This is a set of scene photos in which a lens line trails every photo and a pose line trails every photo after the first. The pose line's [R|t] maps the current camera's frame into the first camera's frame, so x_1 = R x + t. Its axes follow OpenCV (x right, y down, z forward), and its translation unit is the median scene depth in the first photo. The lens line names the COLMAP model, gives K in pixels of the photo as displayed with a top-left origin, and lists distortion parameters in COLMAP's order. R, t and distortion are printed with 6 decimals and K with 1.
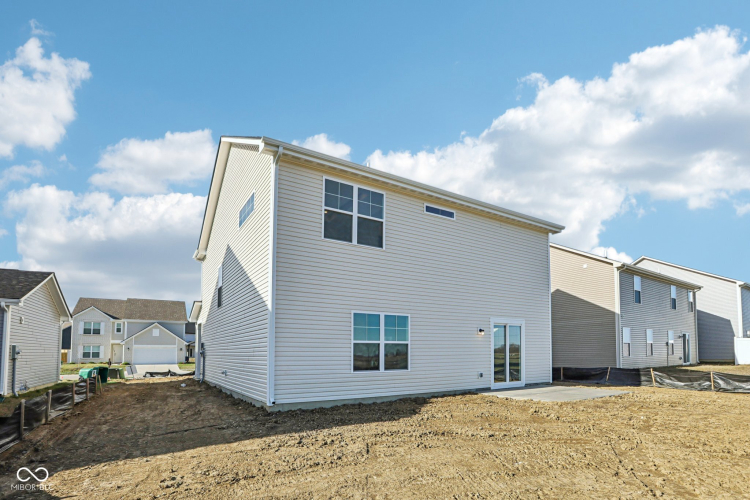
lens RADIAL K [[366.2, 0, 375.0], [0, 366.2, 250.0], [0, 0, 1]] dist [-0.024787, 0.000169]
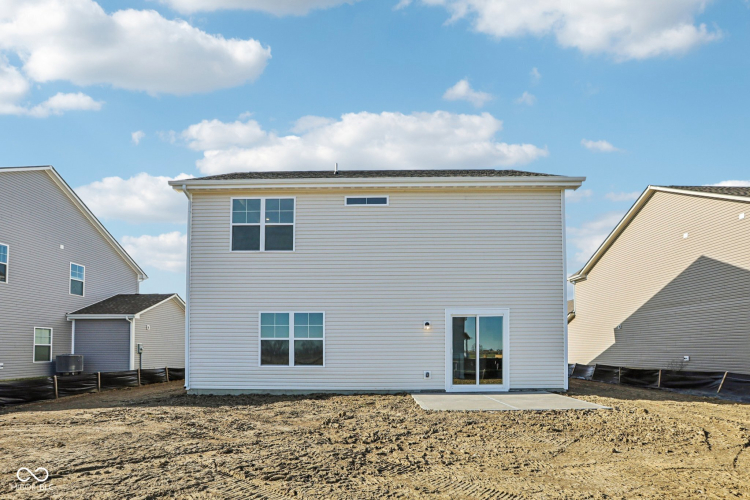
lens RADIAL K [[366.2, 0, 375.0], [0, 366.2, 250.0], [0, 0, 1]] dist [-0.024787, 0.000169]
pose [[0.839370, -0.136847, -0.526053, 0.790484], [0.144848, 0.989107, -0.026186, 0.057457], [0.523906, -0.054218, 0.850049, 0.230376]]
